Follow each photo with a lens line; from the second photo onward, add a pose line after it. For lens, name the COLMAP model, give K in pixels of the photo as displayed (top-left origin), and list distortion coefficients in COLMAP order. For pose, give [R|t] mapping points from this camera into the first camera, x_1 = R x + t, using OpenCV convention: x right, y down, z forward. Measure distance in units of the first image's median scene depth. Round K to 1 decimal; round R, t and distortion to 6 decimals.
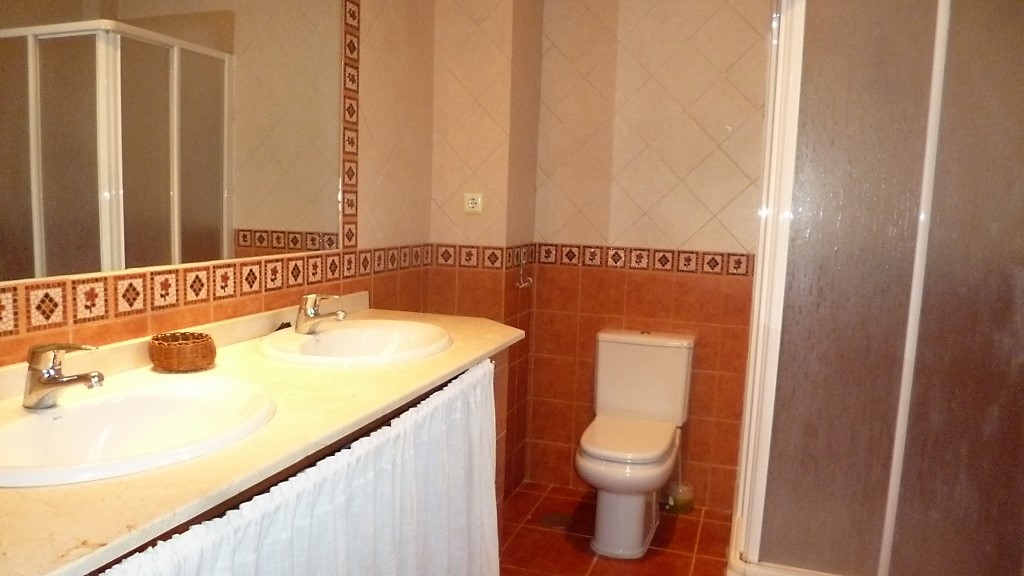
lens RADIAL K [[755.4, 0, 508.7], [0, 755.4, 297.2], [0, 0, 1]] dist [-0.053179, 0.005512]
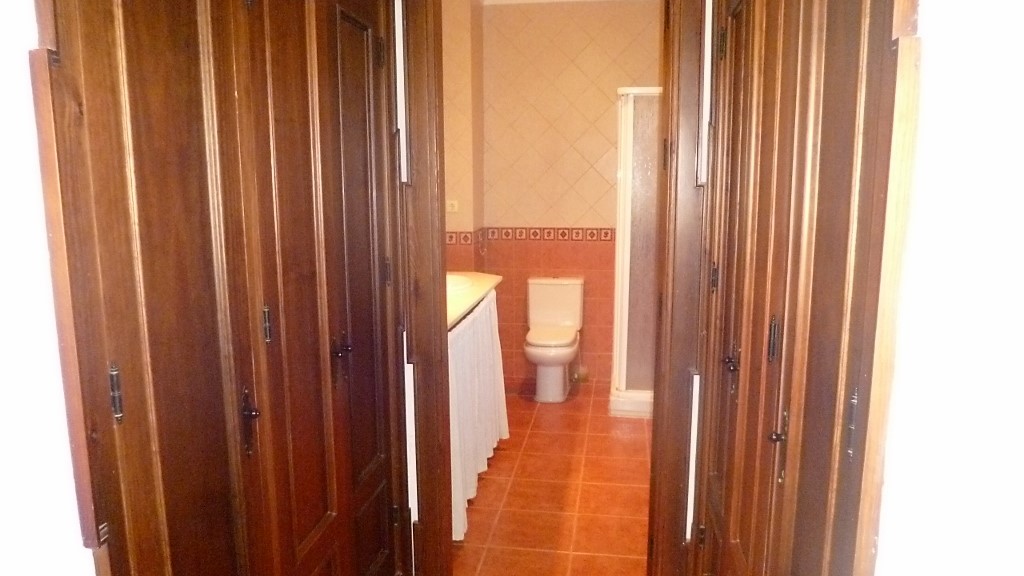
lens RADIAL K [[755.4, 0, 508.7], [0, 755.4, 297.2], [0, 0, 1]] dist [-0.053179, 0.005512]
pose [[0.984588, -0.065602, 0.162117, -0.206510], [0.058591, 0.997144, 0.047663, 0.004288], [-0.164781, -0.037430, 0.985620, -0.678936]]
